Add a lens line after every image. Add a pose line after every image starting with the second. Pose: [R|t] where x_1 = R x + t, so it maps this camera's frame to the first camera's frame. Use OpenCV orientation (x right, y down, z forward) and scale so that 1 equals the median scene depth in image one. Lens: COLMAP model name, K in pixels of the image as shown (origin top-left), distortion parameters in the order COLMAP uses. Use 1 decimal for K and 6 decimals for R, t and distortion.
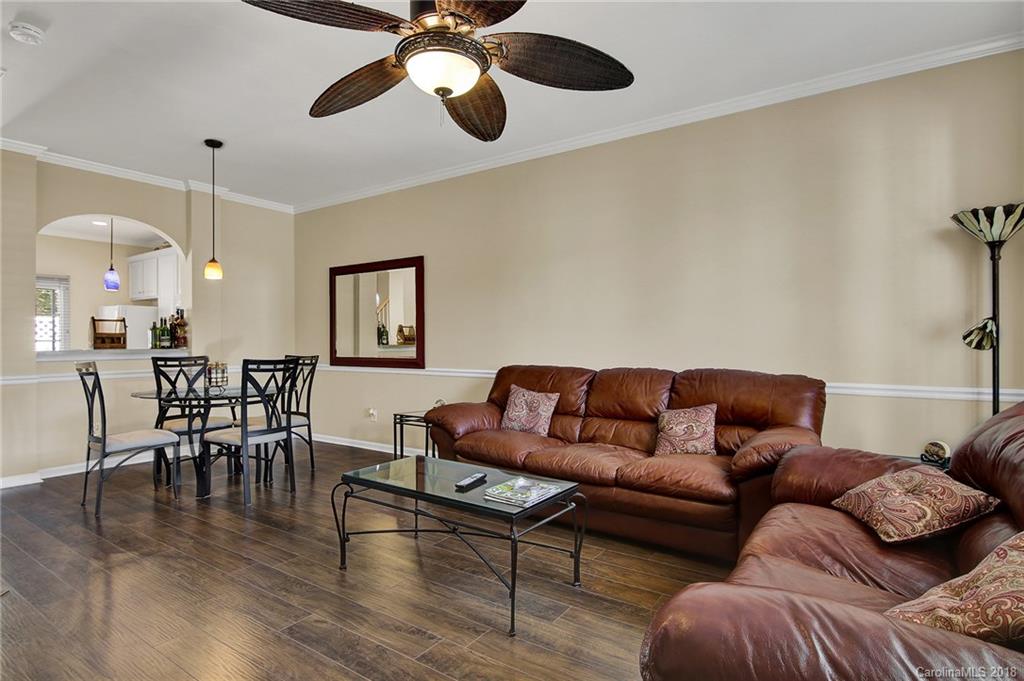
lens RADIAL K [[526.1, 0, 518.1], [0, 526.1, 340.7], [0, 0, 1]] dist [-0.002973, -0.000514]
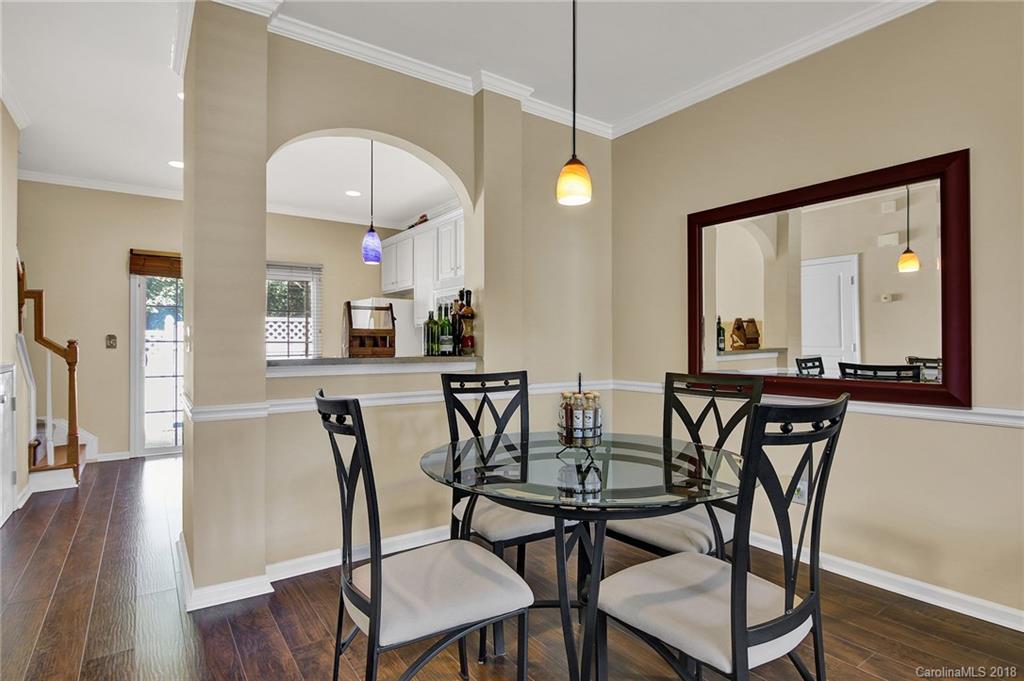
lens RADIAL K [[526.1, 0, 508.2], [0, 526.1, 341.0], [0, 0, 1]] dist [-0.002973, -0.000514]
pose [[0.930148, 0.001321, -0.367183, -0.407980], [-0.003265, 0.999984, -0.004672, 0.000585], [0.367170, 0.005544, 0.930137, 0.495610]]
